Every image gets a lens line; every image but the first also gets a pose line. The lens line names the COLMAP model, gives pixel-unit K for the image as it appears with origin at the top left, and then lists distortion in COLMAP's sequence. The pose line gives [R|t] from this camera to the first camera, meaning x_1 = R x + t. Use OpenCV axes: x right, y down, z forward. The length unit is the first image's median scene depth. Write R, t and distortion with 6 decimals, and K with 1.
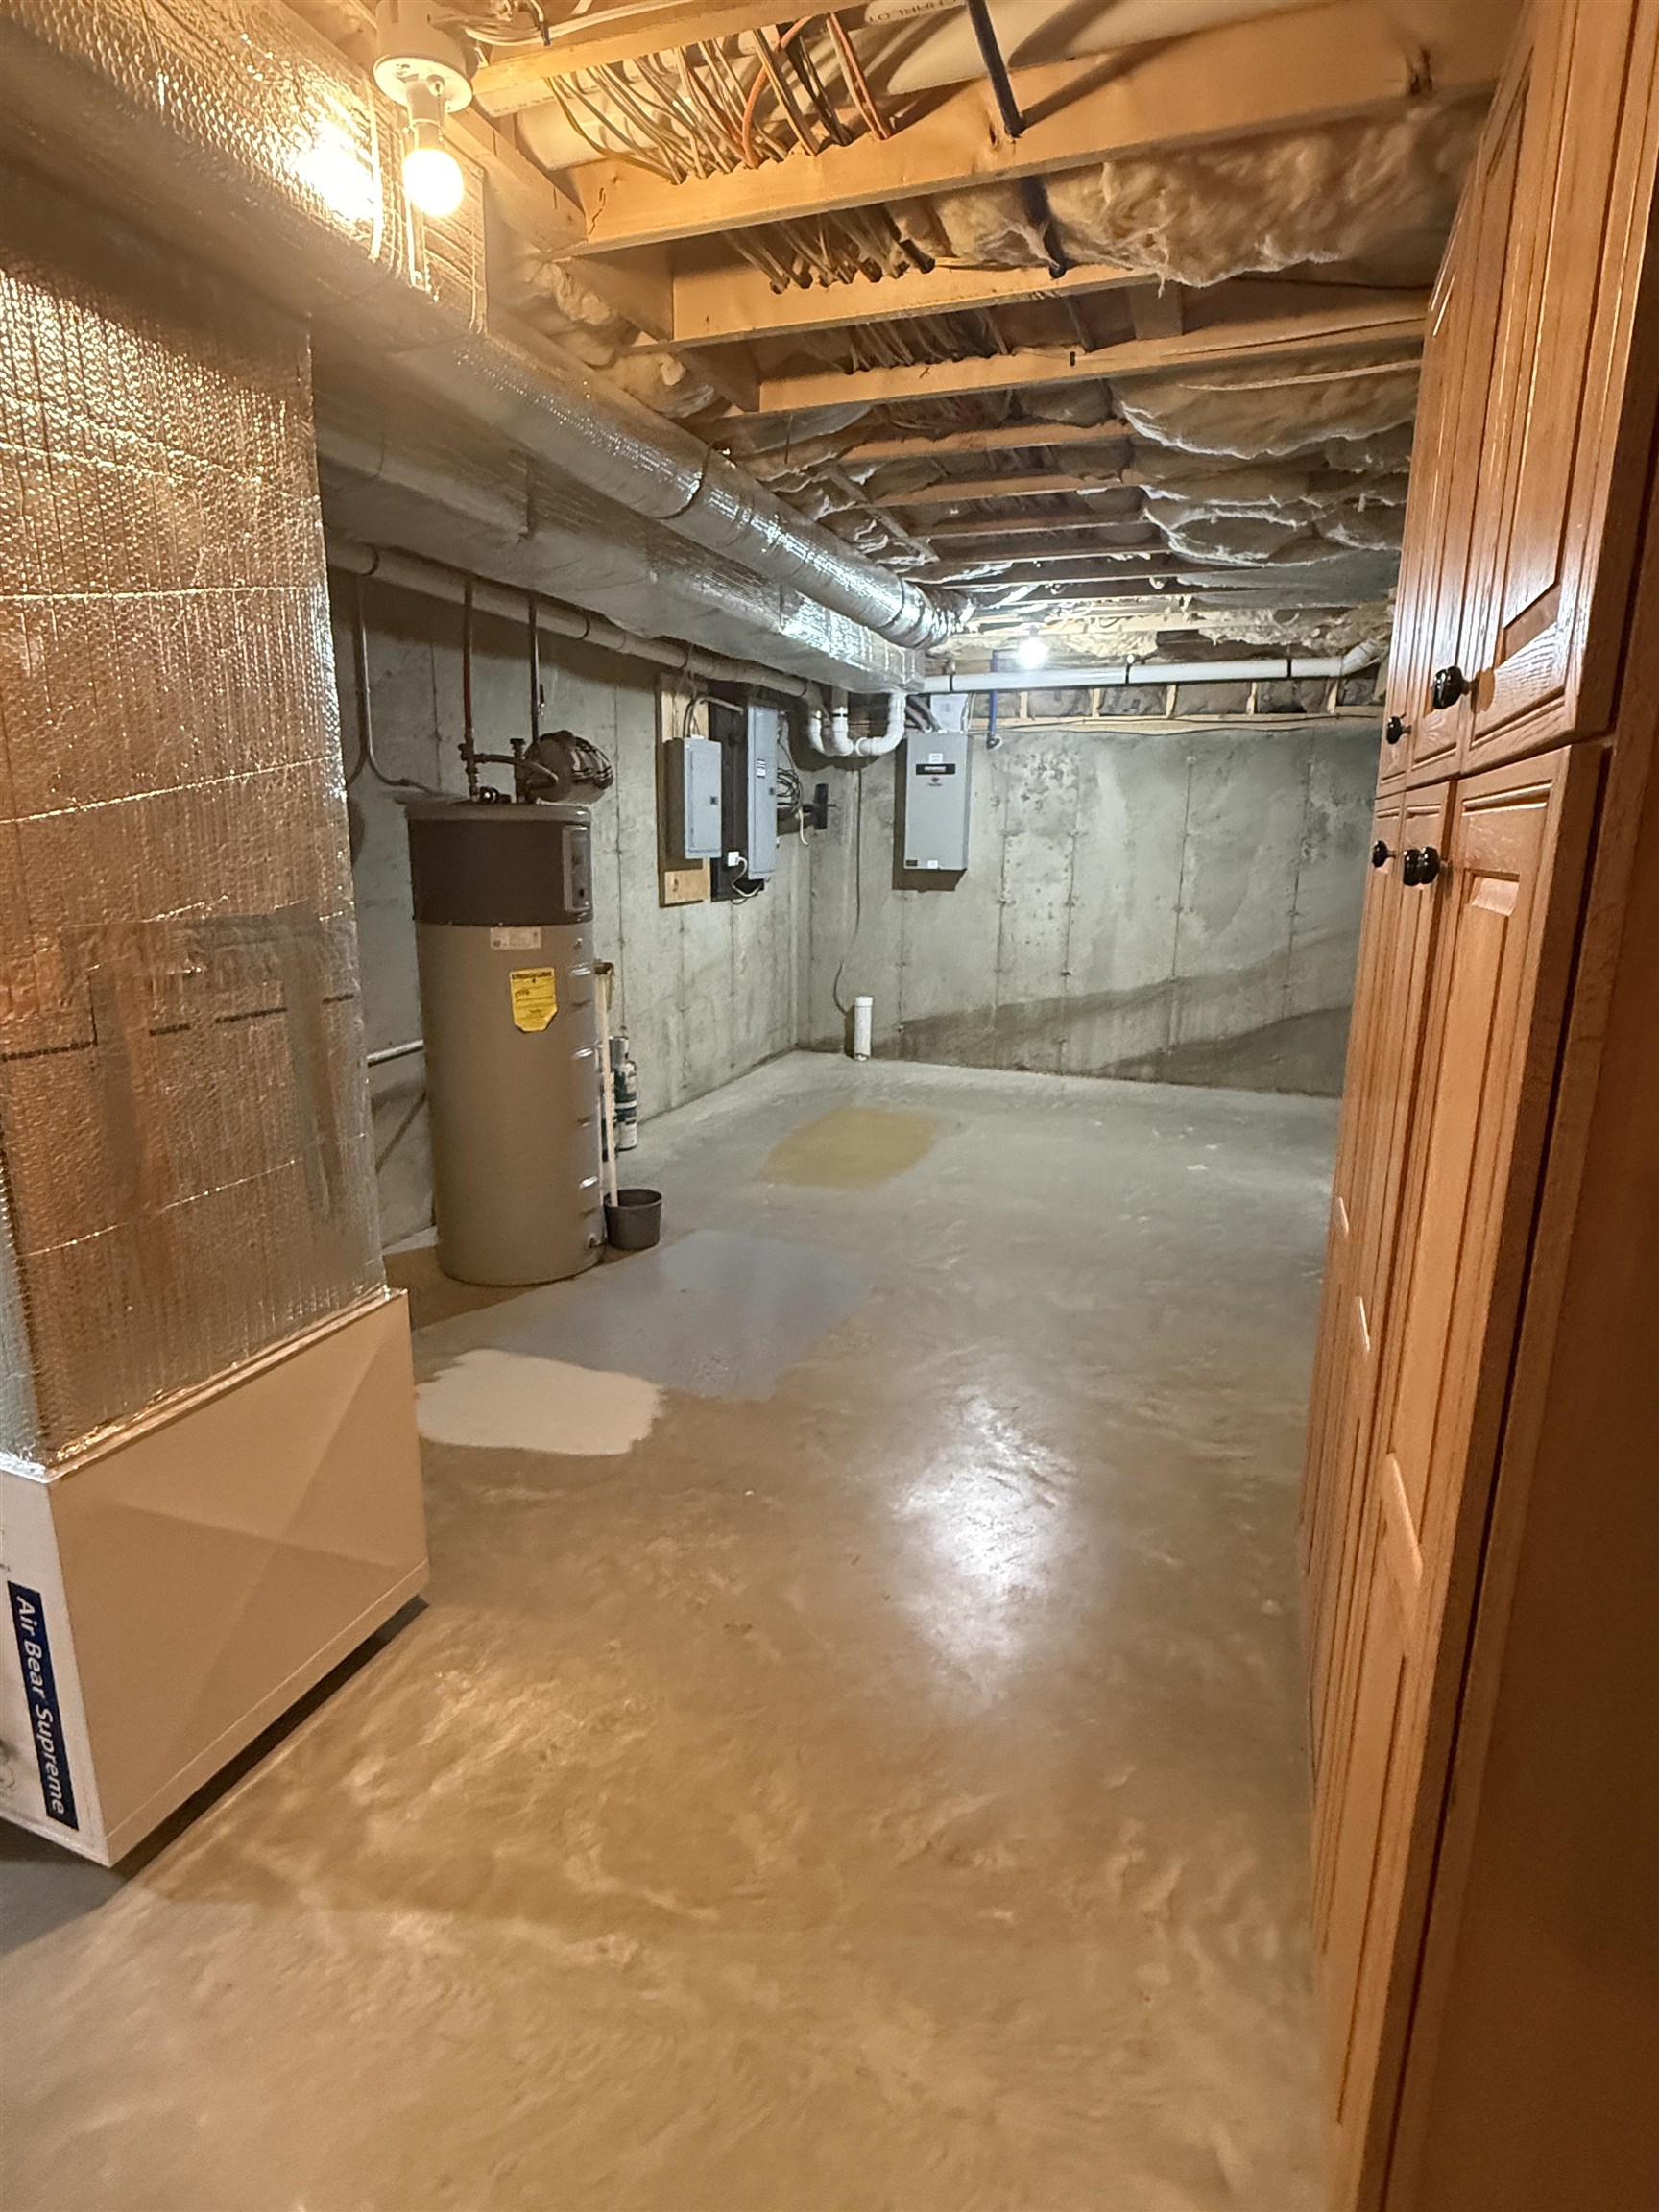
lens RADIAL K [[1143.6, 0, 829.5], [0, 1143.6, 1106.0], [0, 0, 1]] dist [0.002302, 0.001527]
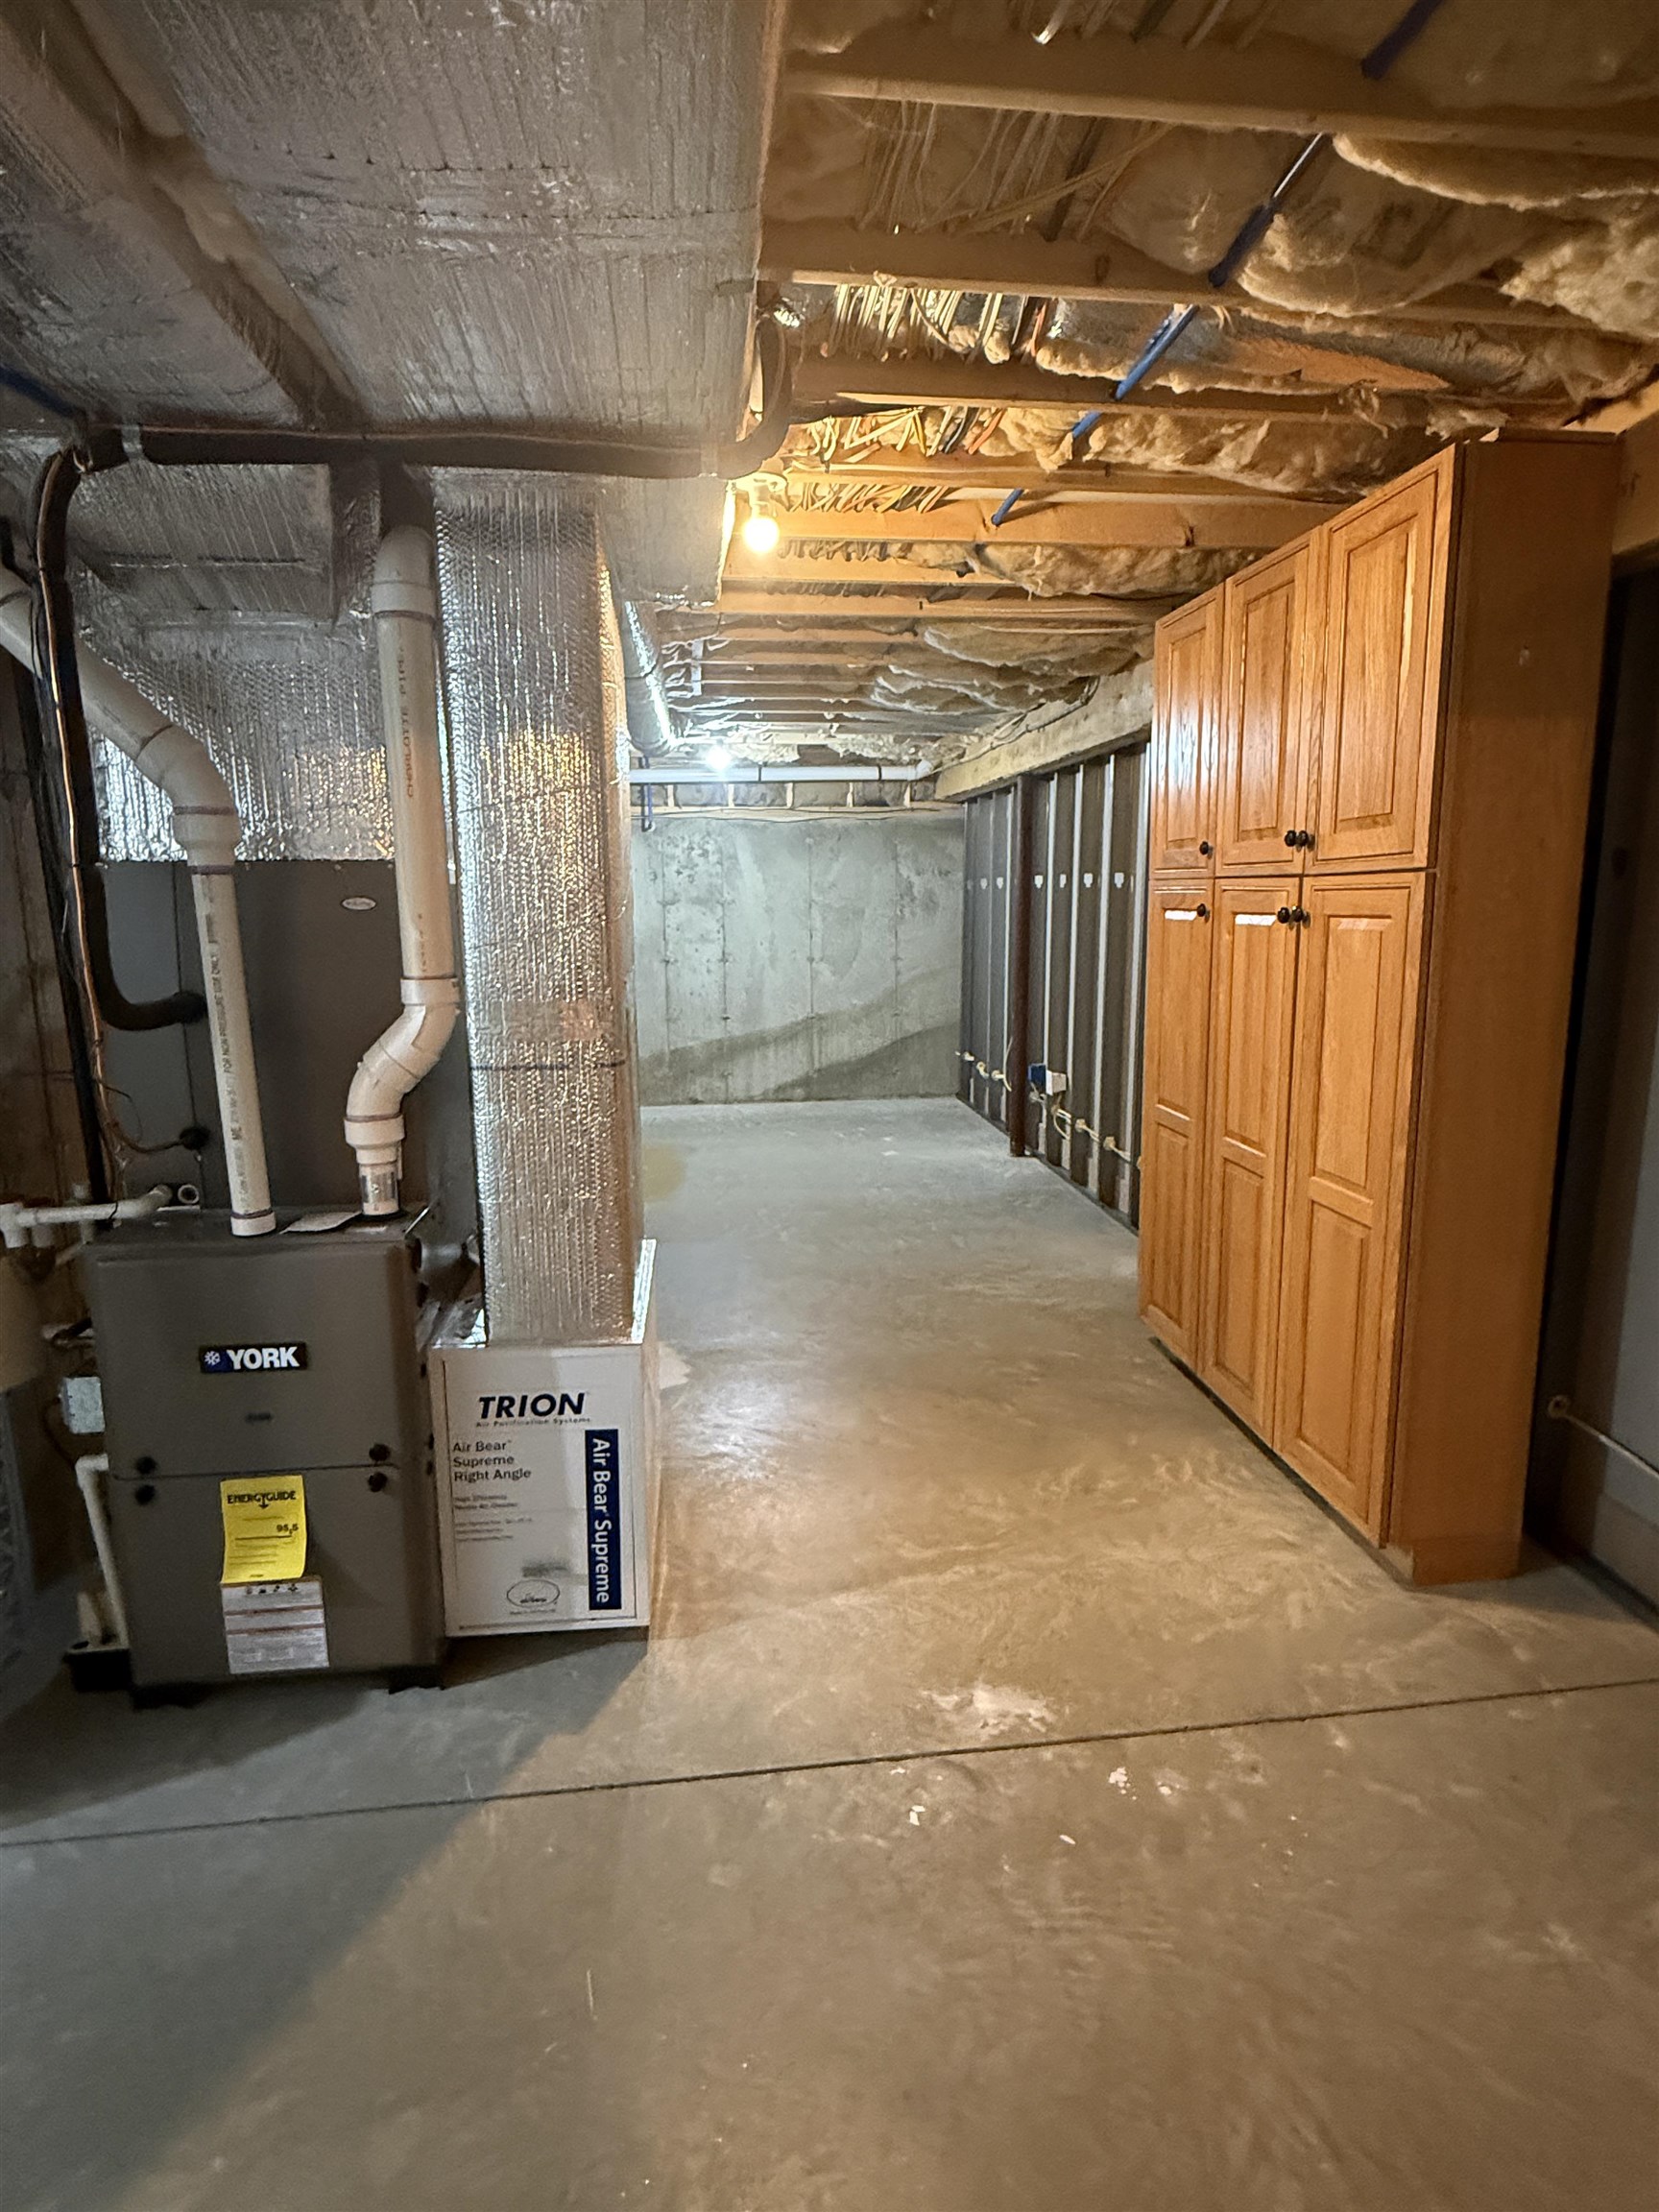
lens RADIAL K [[1143.6, 0, 829.5], [0, 1143.6, 1106.0], [0, 0, 1]] dist [0.002302, 0.001527]
pose [[0.891020, -0.104560, 0.441758, -0.249054], [0.128811, 0.991350, -0.025166, 0.019792], [-0.435305, 0.079327, 0.896781, -0.112413]]
